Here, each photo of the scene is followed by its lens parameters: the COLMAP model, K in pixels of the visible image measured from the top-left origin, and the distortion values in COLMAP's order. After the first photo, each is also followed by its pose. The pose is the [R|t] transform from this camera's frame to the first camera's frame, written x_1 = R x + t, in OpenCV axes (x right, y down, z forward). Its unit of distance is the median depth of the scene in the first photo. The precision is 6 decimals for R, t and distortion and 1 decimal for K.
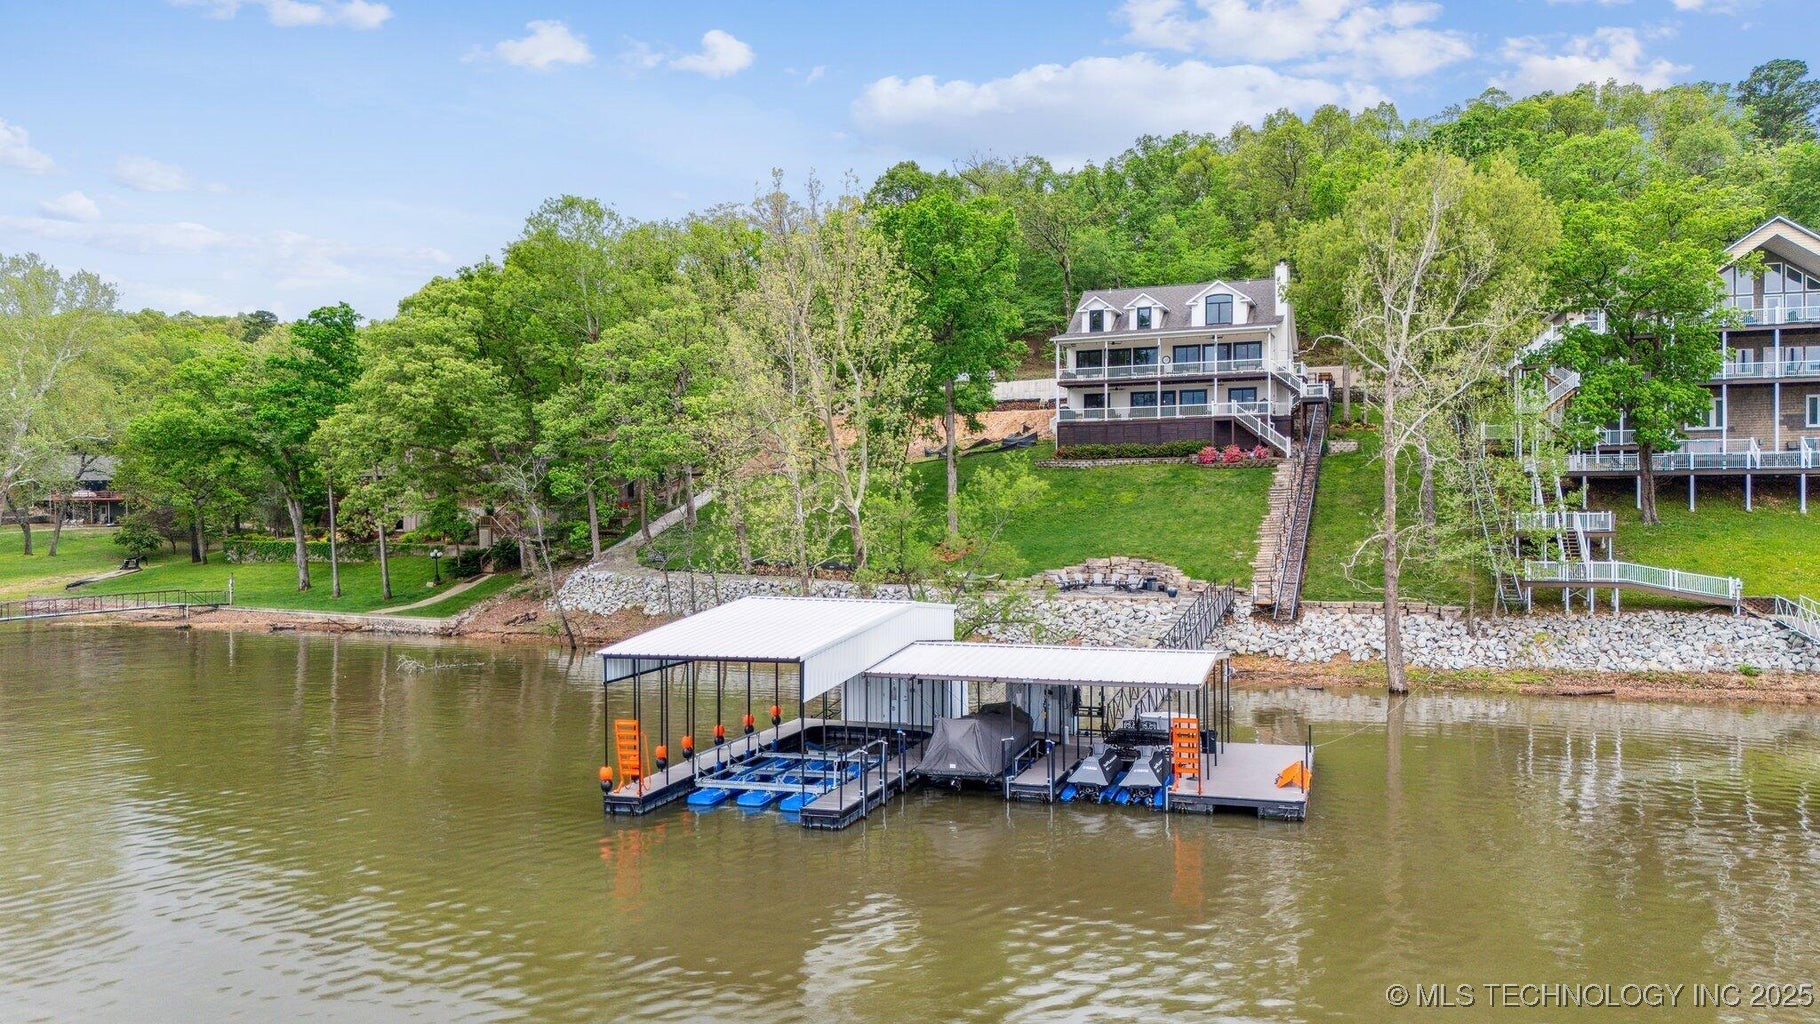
lens RADIAL K [[1335.9, 0, 901.4], [0, 1335.9, 510.0], [0, 0, 1]] dist [0.067427, -0.051769]
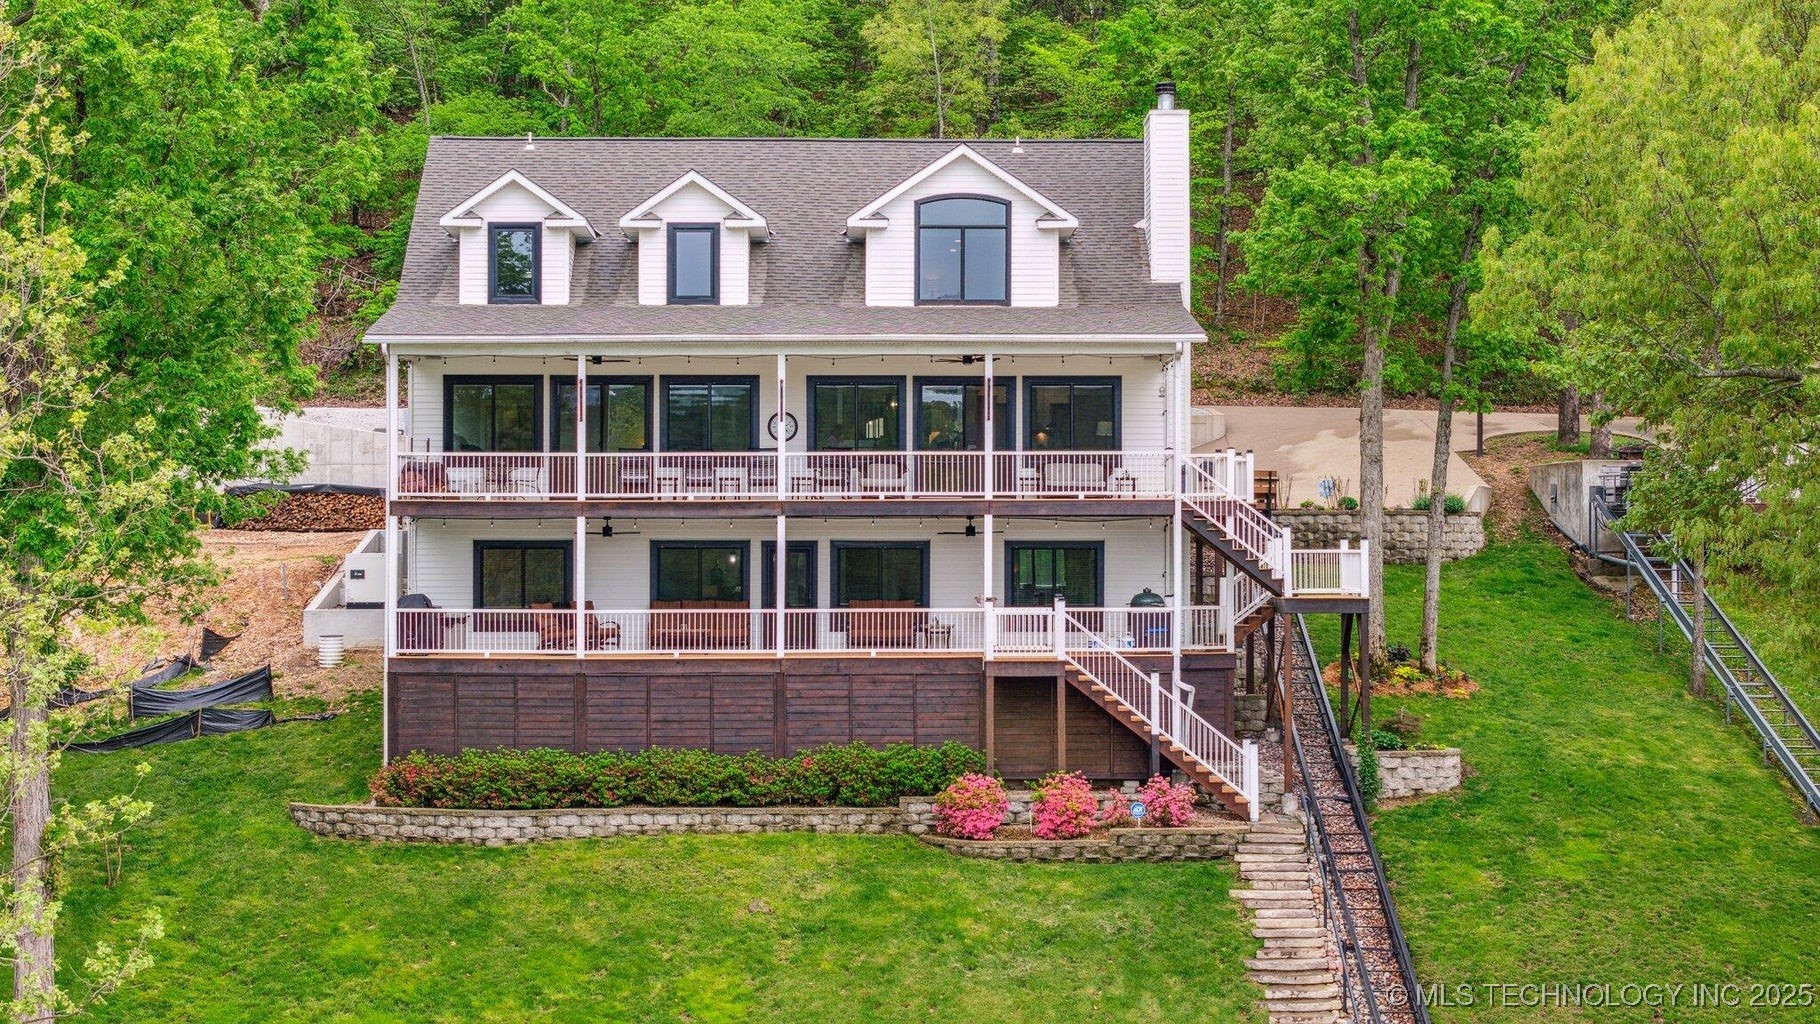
lens RADIAL K [[3634.3, 0, 913.0], [0, 3634.3, 512.1], [0, 0, 1]] dist [-0.008342, 0.000000]
pose [[0.926134, 0.010319, 0.377053, -0.063960], [-0.003227, 0.999806, -0.019435, -0.095014], [-0.377180, 0.016783, 0.925988, 0.366810]]
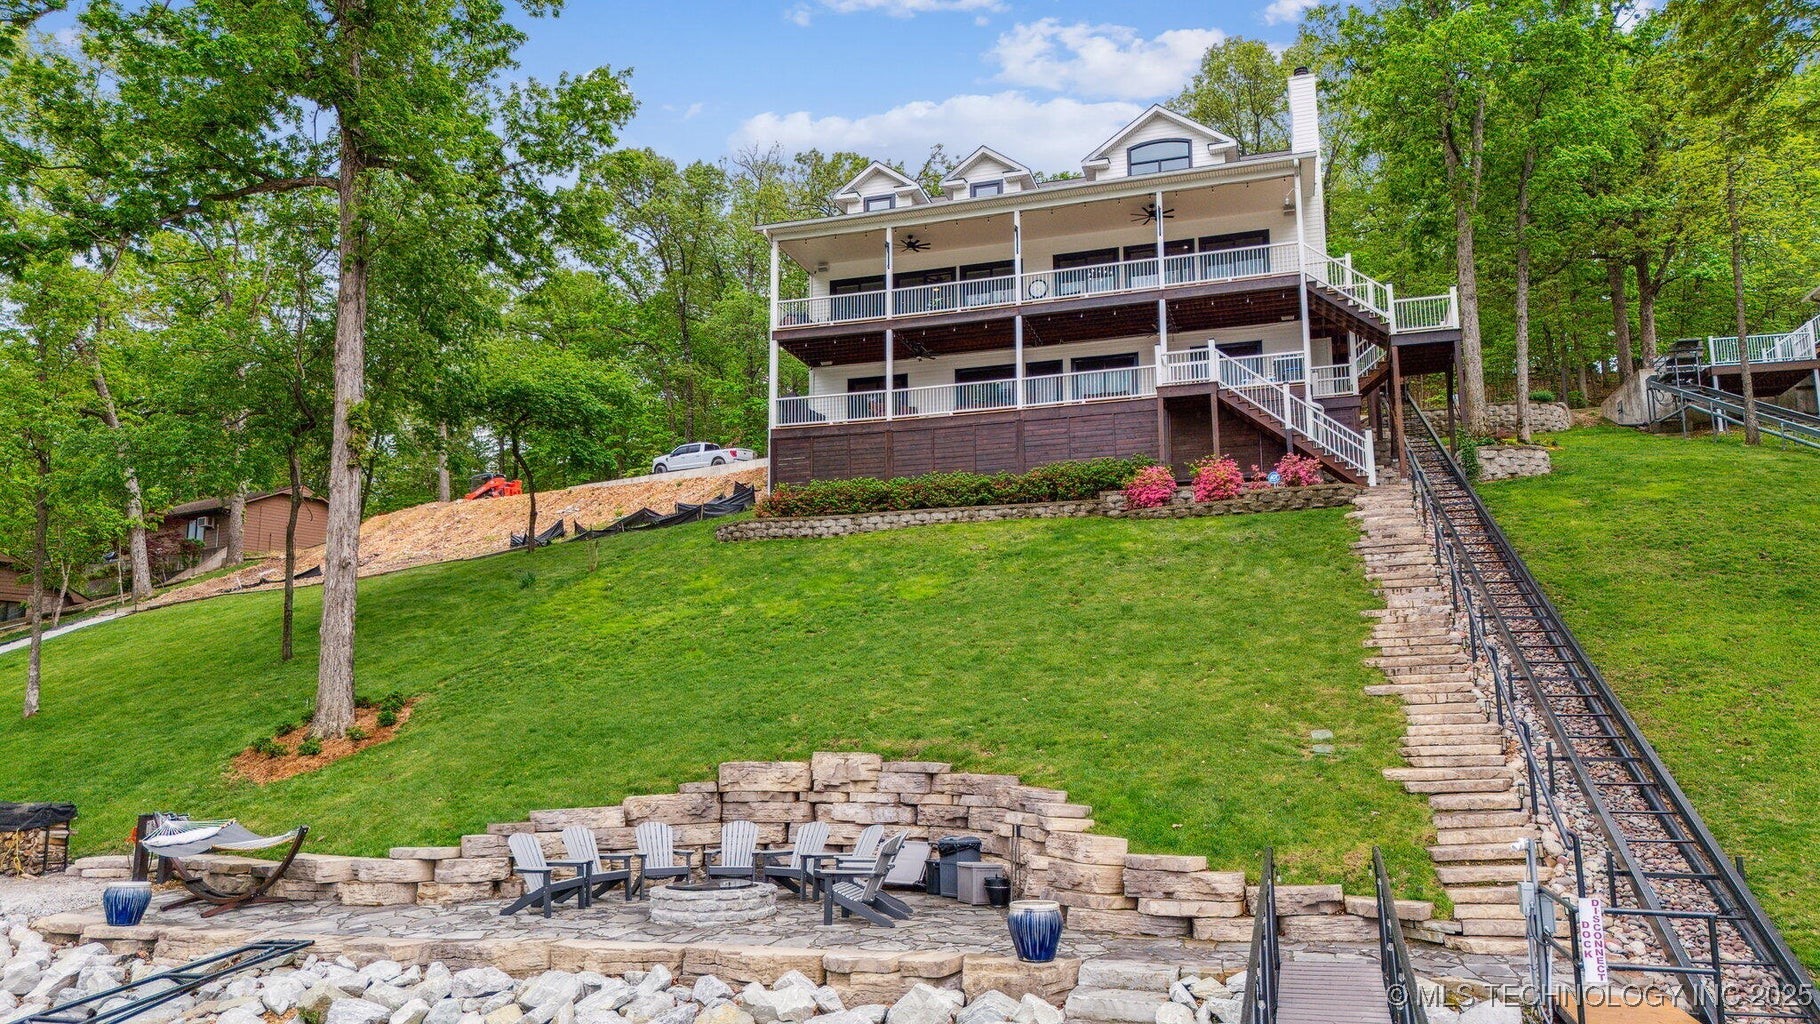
lens RADIAL K [[1335.9, 0, 891.5], [0, 1335.9, 511.1], [0, 0, 1]] dist [0.067427, -0.051769]
pose [[0.998018, 0.012340, 0.061714, 0.150832], [-0.001235, 0.984240, -0.176836, 0.033635], [-0.062923, 0.176409, 0.982304, 0.718212]]
